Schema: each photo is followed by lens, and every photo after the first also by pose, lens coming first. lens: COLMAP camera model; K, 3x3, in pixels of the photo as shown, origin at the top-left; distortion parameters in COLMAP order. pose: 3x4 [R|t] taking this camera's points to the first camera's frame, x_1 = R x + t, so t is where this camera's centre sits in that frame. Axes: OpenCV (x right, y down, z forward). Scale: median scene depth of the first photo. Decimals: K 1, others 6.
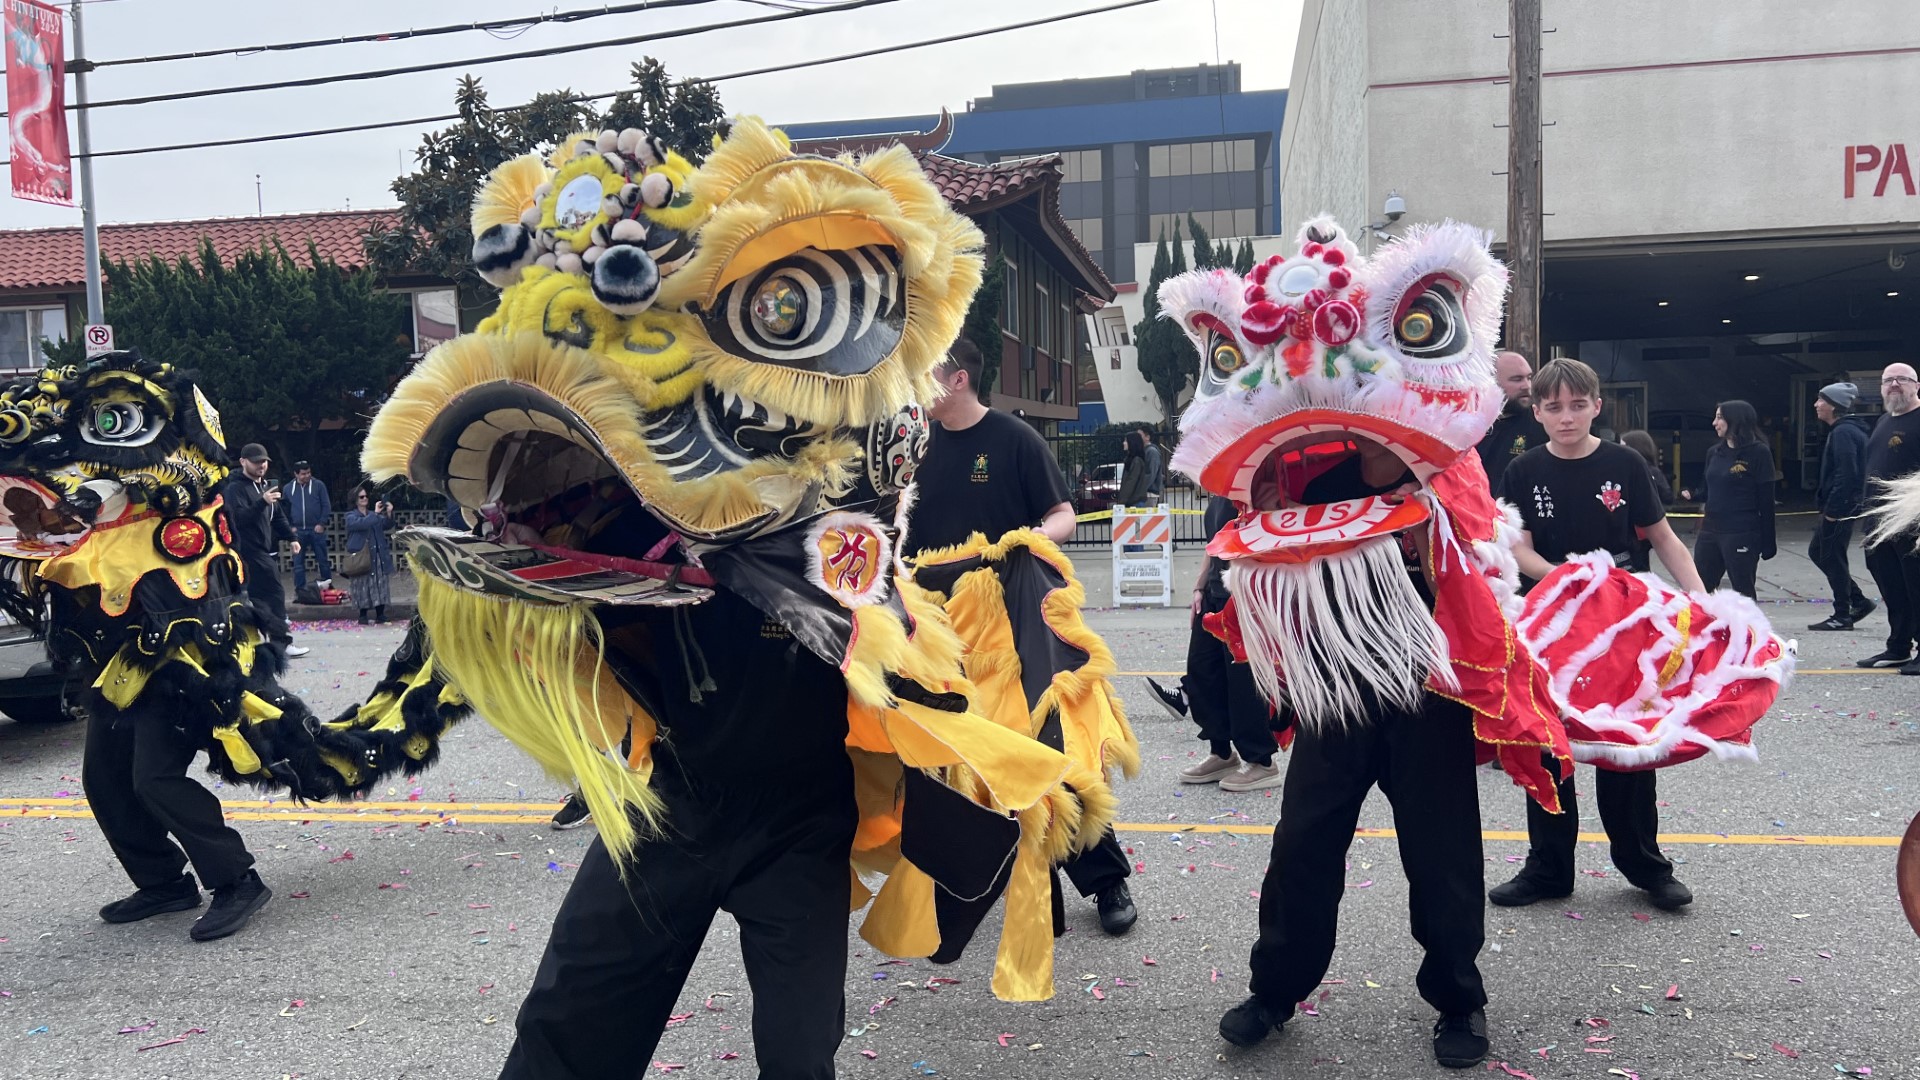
lens RADIAL K [[1434.6, 0, 967.8], [0, 1434.6, 542.2], [0, 0, 1]] dist [0.056385, -0.071067]
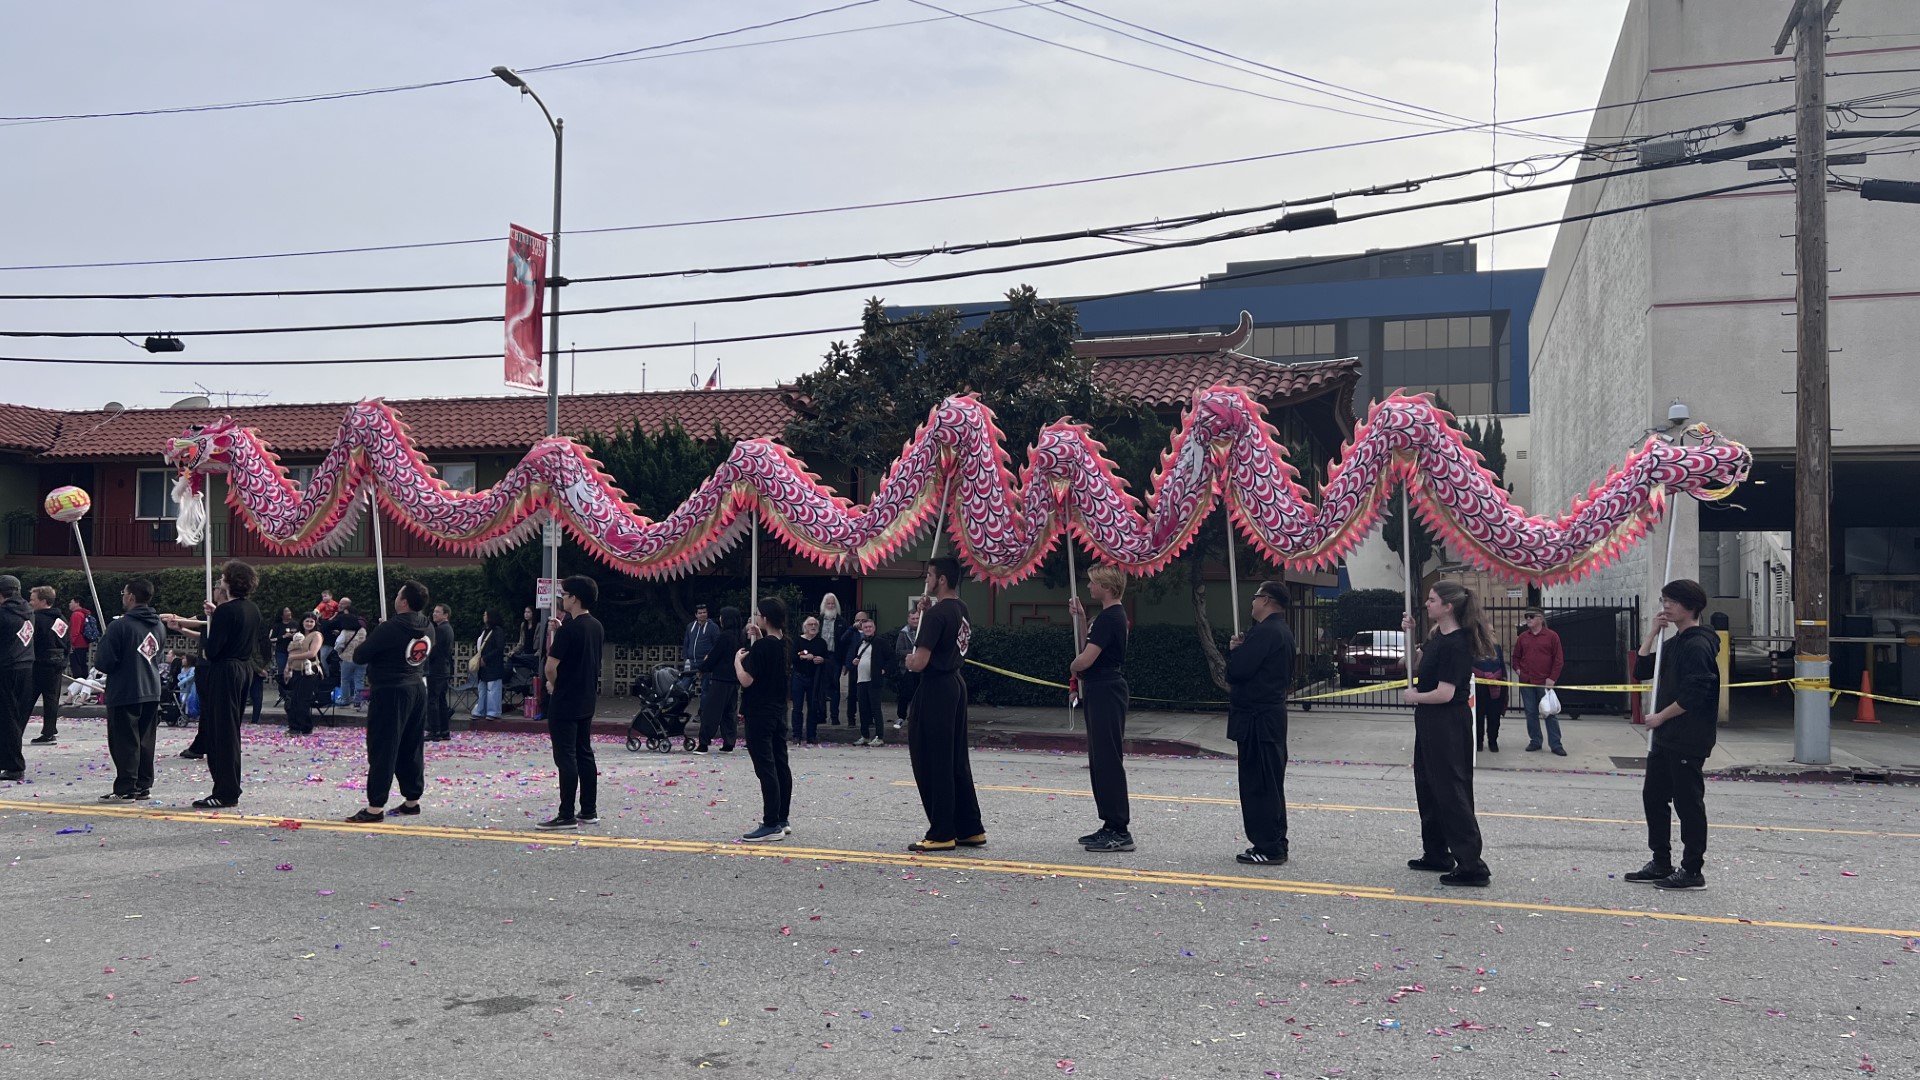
lens RADIAL K [[1434.6, 0, 957.6], [0, 1434.6, 545.3], [0, 0, 1]] dist [0.056385, -0.071067]
pose [[0.989583, 0.032542, -0.140237, -0.089255], [-0.046605, 0.994076, -0.098192, 0.002183], [0.136210, 0.103705, 0.985237, -0.150060]]
